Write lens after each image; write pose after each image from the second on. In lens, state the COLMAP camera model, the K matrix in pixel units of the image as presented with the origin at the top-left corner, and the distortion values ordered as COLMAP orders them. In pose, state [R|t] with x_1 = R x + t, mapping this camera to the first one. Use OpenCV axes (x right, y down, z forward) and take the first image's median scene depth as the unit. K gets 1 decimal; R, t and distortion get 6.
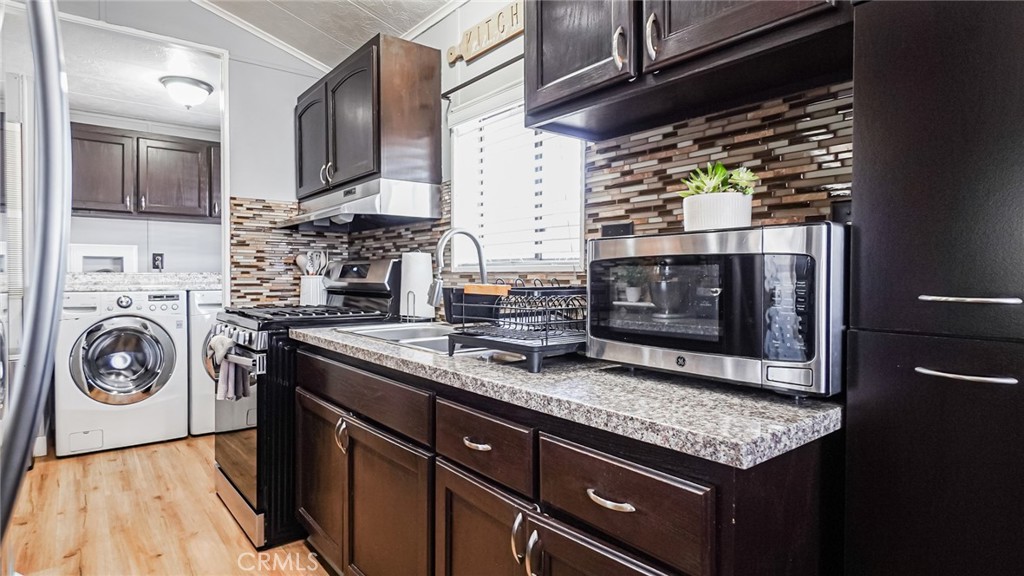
lens RADIAL K [[540.9, 0, 508.9], [0, 540.9, 284.6], [0, 0, 1]] dist [-0.016553, -0.000754]
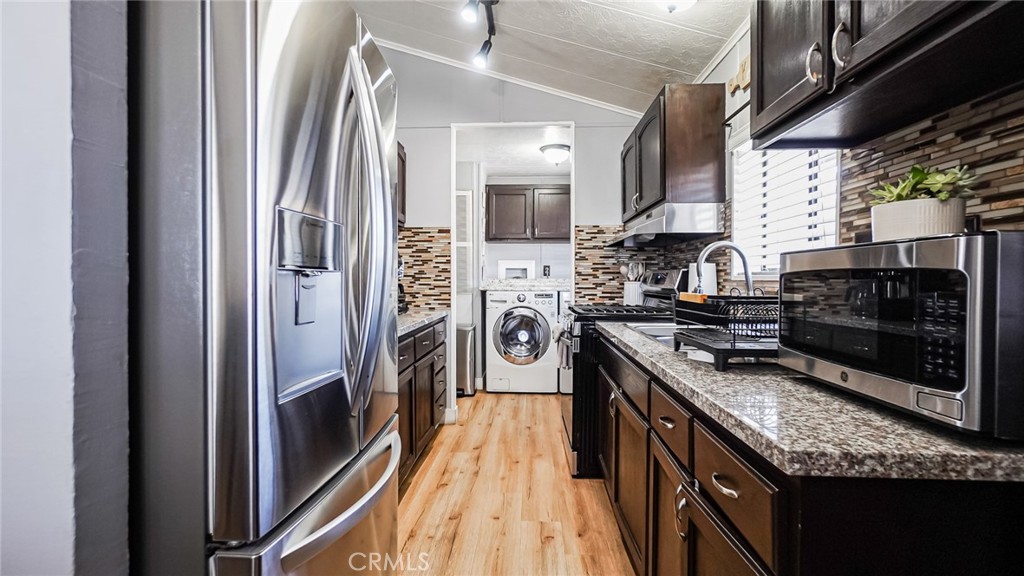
lens RADIAL K [[467.0, 0, 510.8], [0, 467.0, 285.8], [0, 0, 1]] dist [-0.013464, 0.001036]
pose [[0.742269, 0.012007, -0.669994, 0.201366], [-0.012829, 0.999911, 0.003707, -0.009189], [0.669979, 0.005844, 0.742357, -0.018385]]
